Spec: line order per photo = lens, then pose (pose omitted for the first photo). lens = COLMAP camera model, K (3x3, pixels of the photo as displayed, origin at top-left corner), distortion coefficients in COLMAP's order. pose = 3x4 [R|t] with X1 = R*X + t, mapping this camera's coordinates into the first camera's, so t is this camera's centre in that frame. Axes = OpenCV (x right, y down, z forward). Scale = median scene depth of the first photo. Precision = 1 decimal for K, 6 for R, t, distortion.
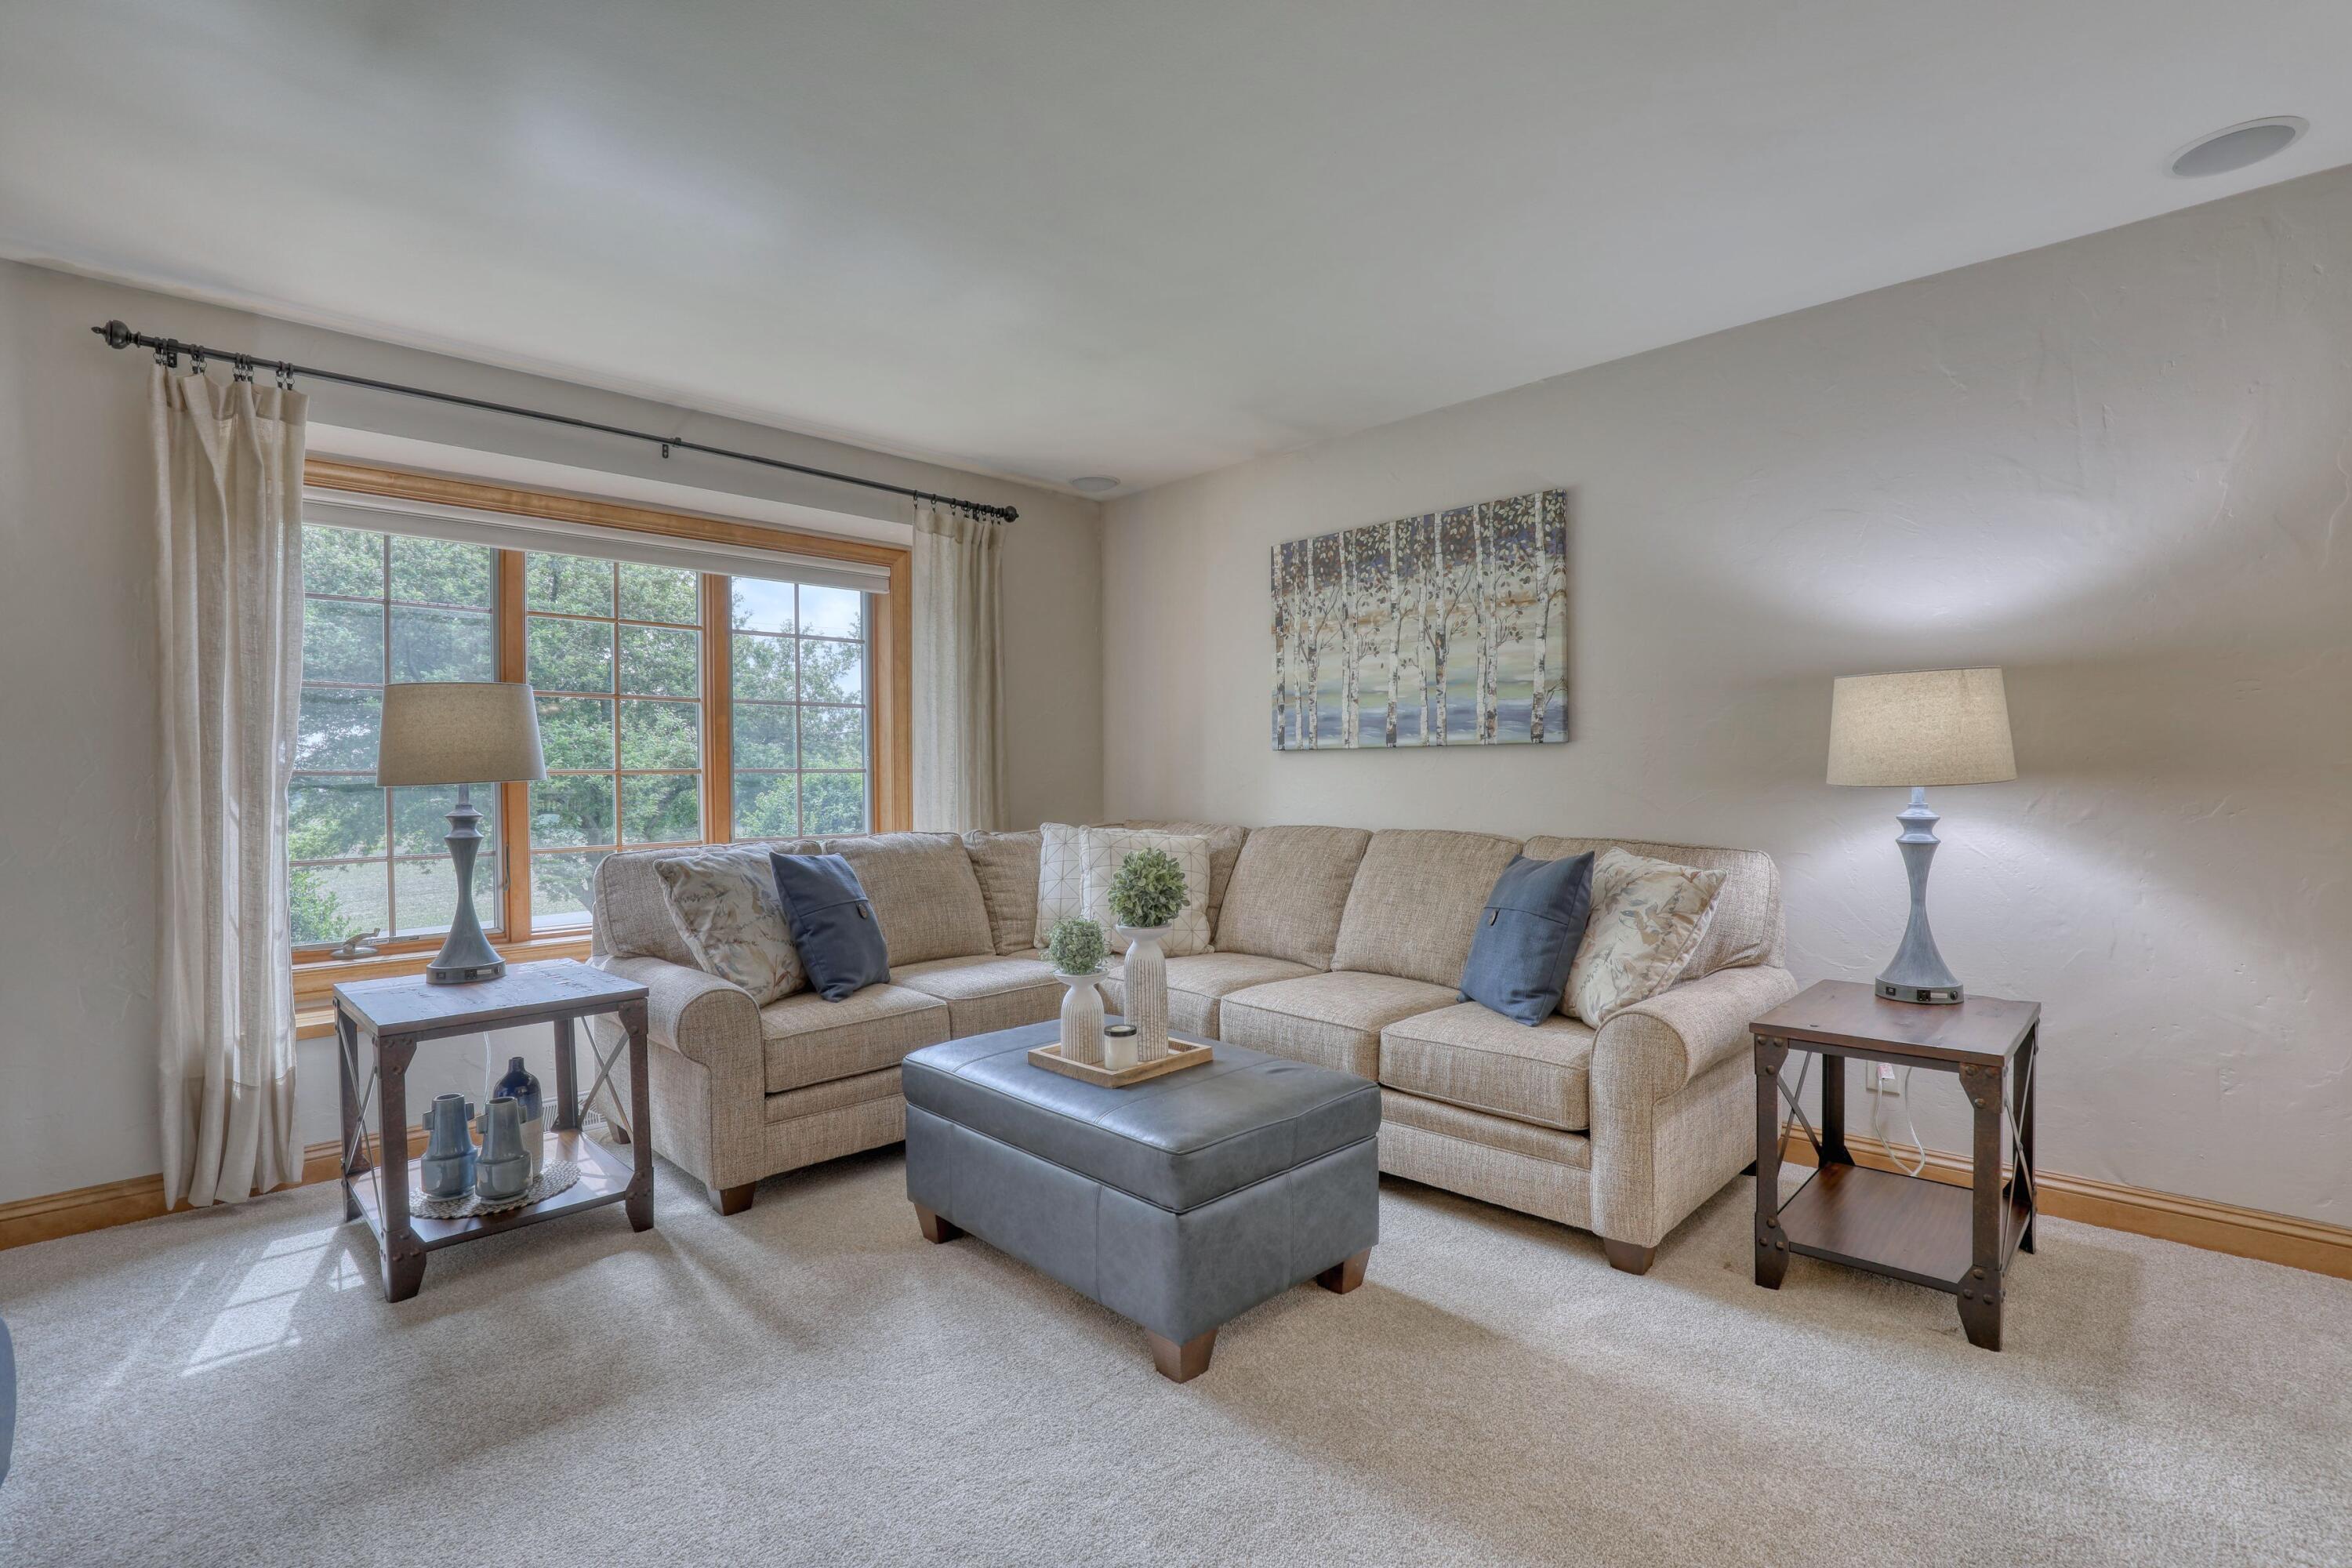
lens RADIAL K [[1078.4, 0, 1227.5], [0, 1078.4, 787.1], [0, 0, 1]] dist [-0.036770, 0.006726]
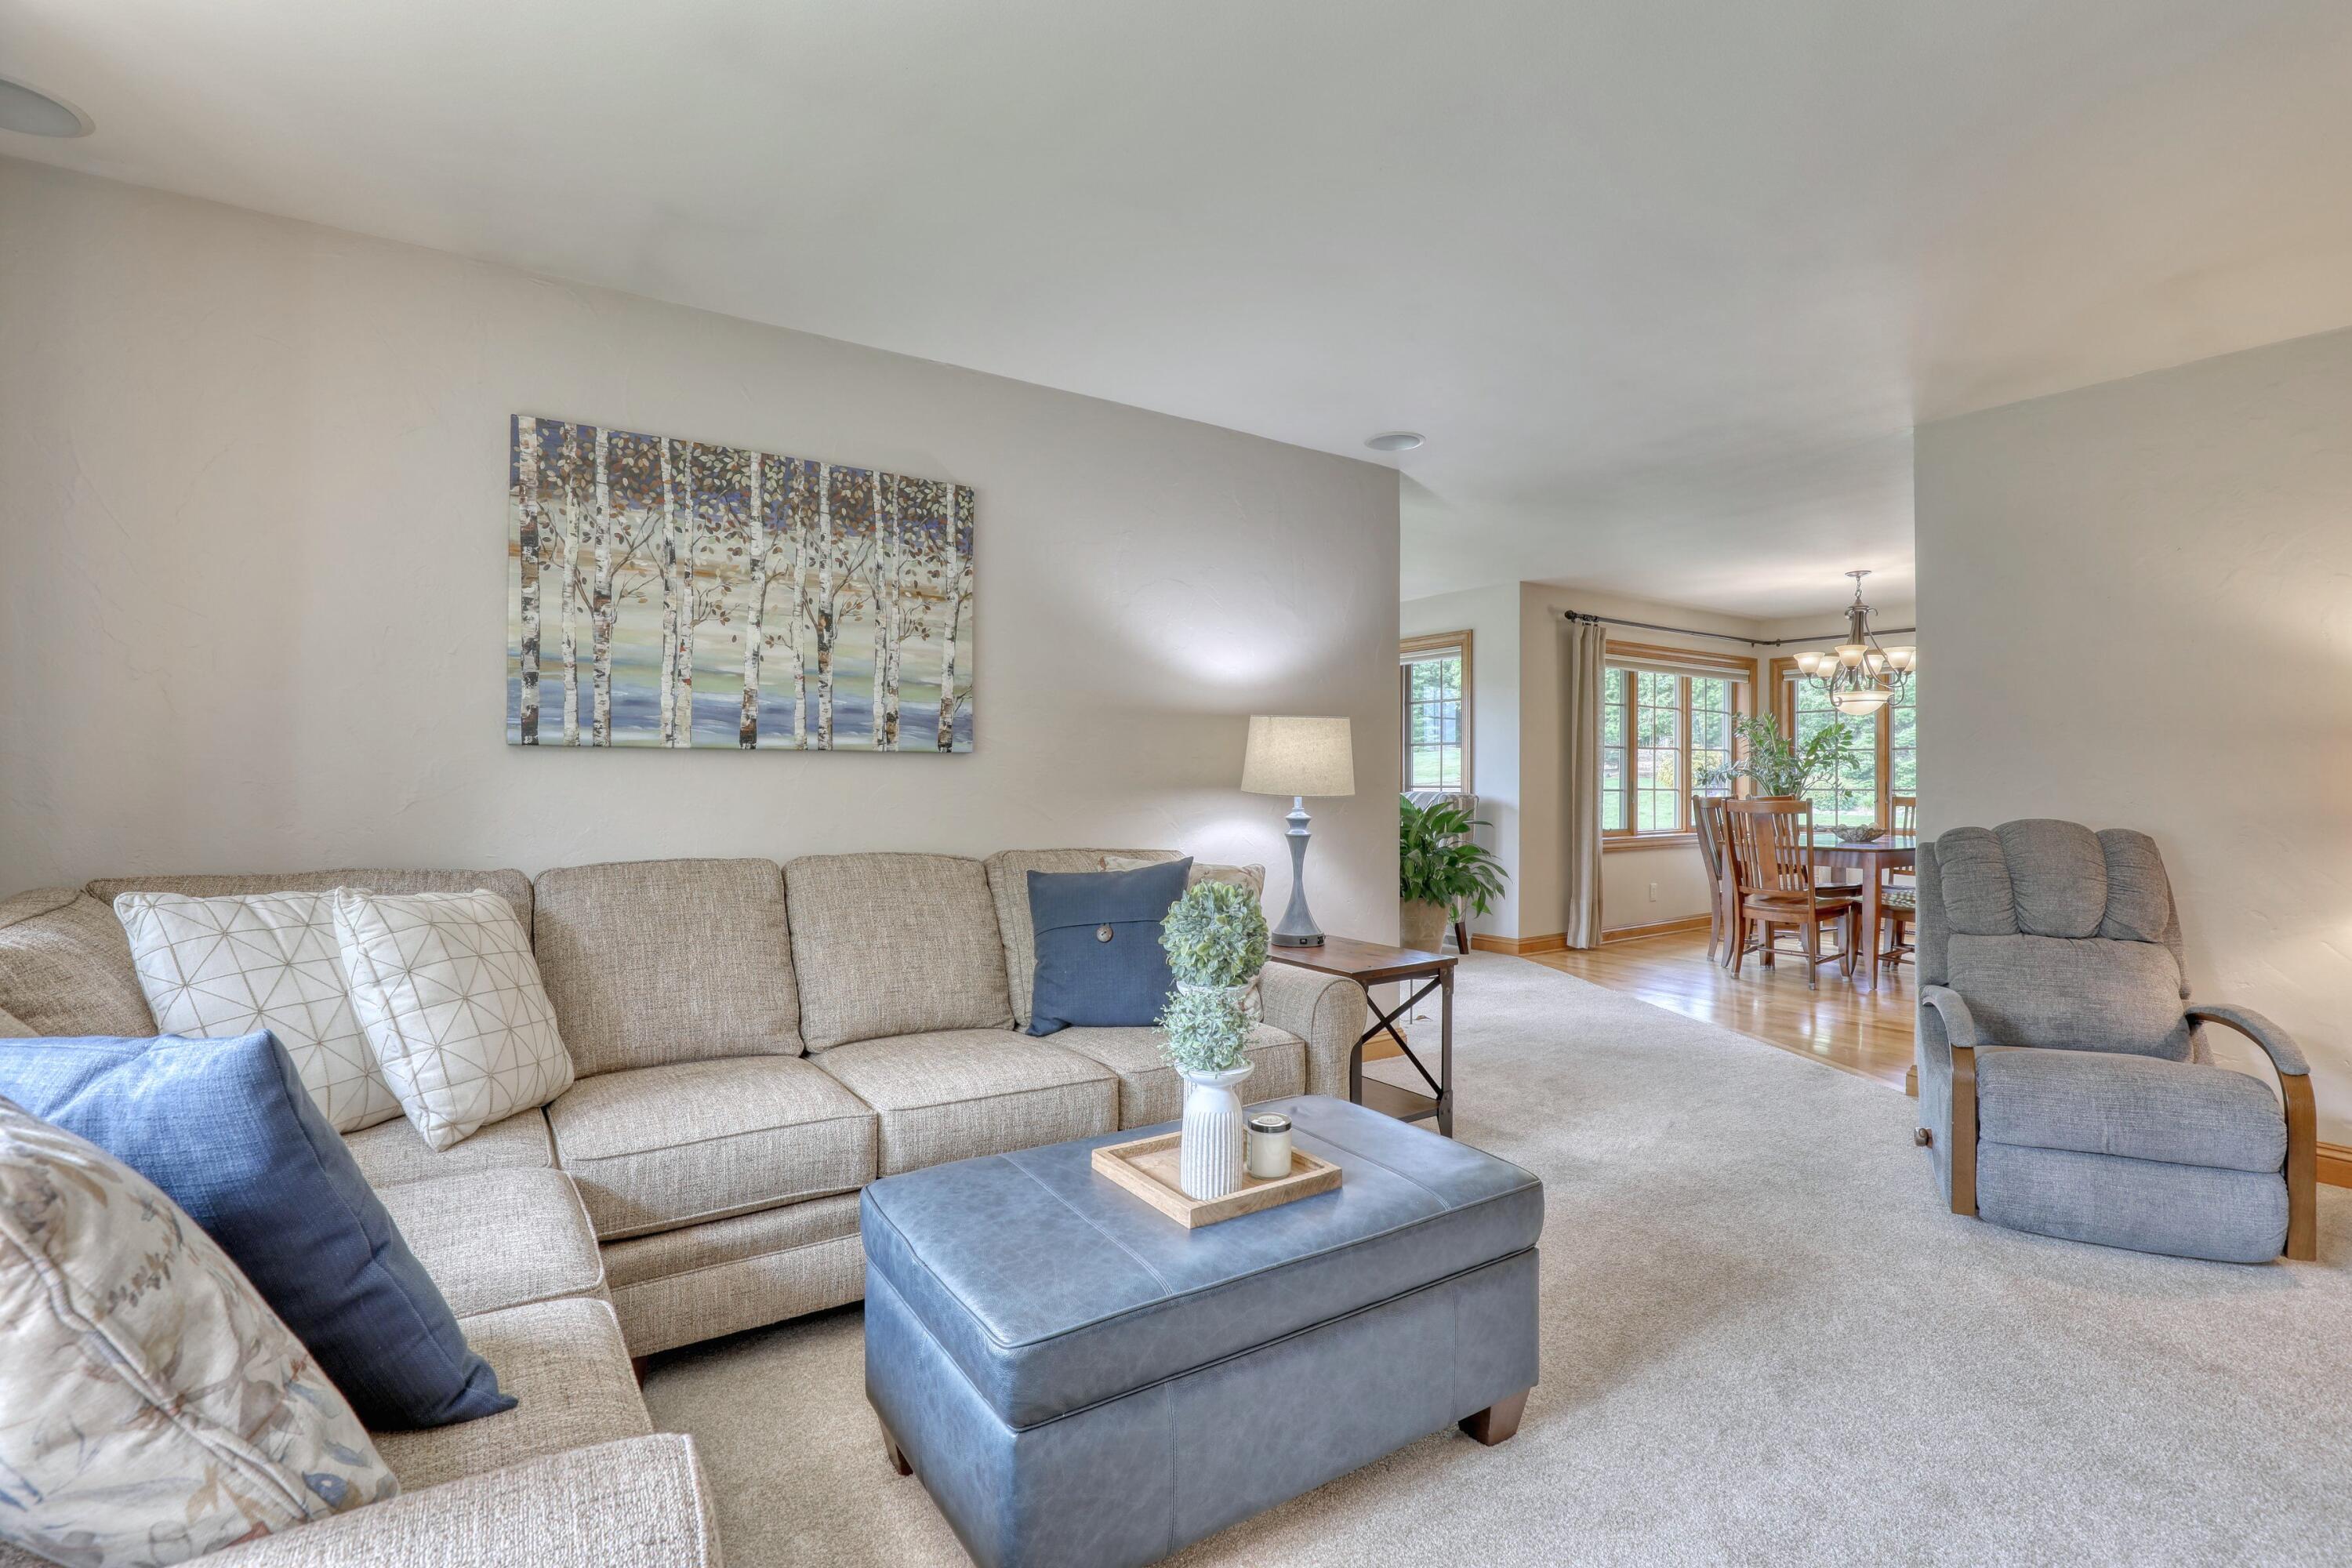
lens RADIAL K [[1078.4, 0, 1218.3], [0, 1078.4, 780.8], [0, 0, 1]] dist [-0.036770, 0.006726]
pose [[0.196400, 0.007554, 0.980495, -0.530045], [0.004688, 0.999952, -0.008643, -0.006851], [-0.980513, 0.006294, 0.196356, 0.543866]]
